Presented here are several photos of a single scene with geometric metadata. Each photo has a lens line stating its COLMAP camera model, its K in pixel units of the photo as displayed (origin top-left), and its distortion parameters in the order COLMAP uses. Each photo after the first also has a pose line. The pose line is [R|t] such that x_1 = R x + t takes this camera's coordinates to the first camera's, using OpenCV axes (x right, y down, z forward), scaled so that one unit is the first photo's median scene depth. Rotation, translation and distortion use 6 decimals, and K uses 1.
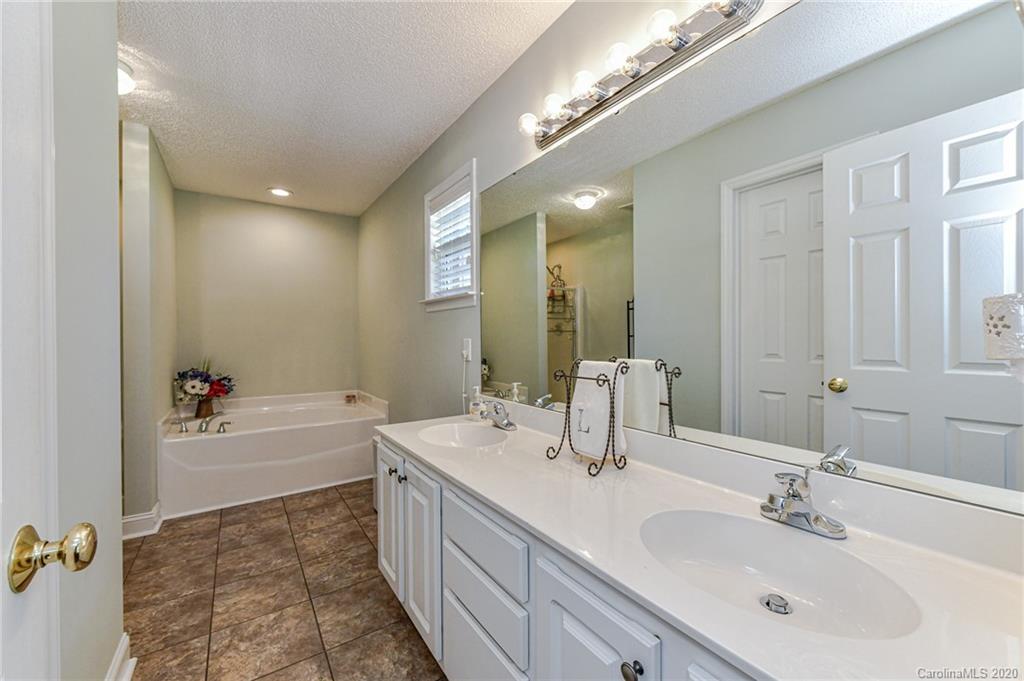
lens RADIAL K [[400.6, 0, 517.5], [0, 400.6, 339.0], [0, 0, 1]] dist [0.001027, -0.000573]
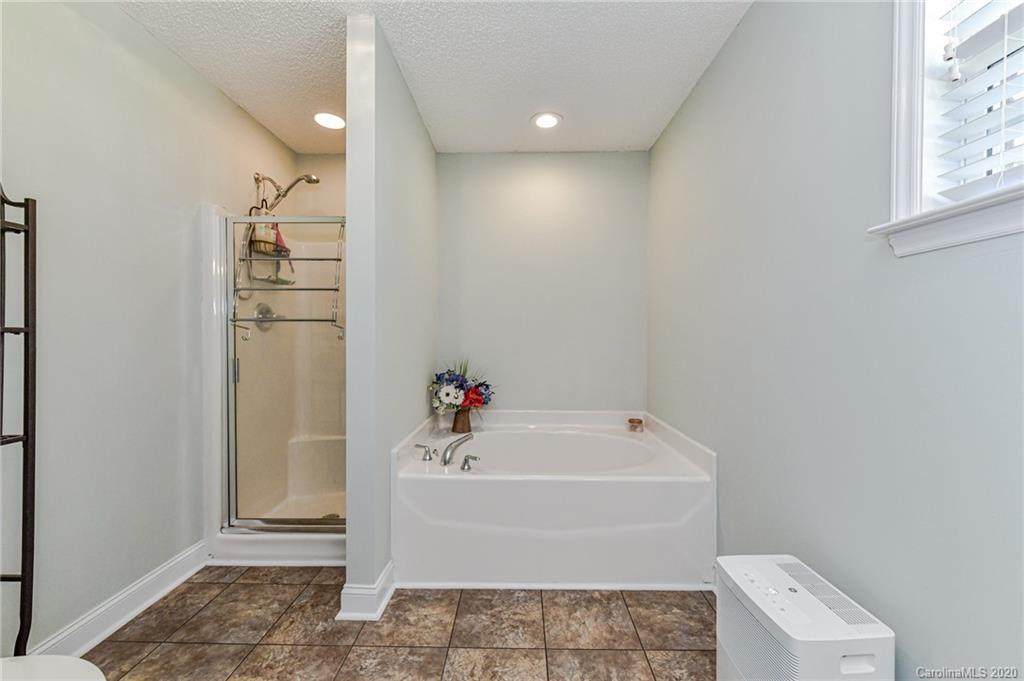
lens RADIAL K [[400.6, 0, 513.9], [0, 400.6, 338.9], [0, 0, 1]] dist [0.001027, -0.000573]
pose [[0.808765, 0.011775, -0.588014, -0.244156], [-0.009326, 0.999931, 0.007196, 0.004677], [0.588058, -0.000336, 0.808819, 0.440650]]
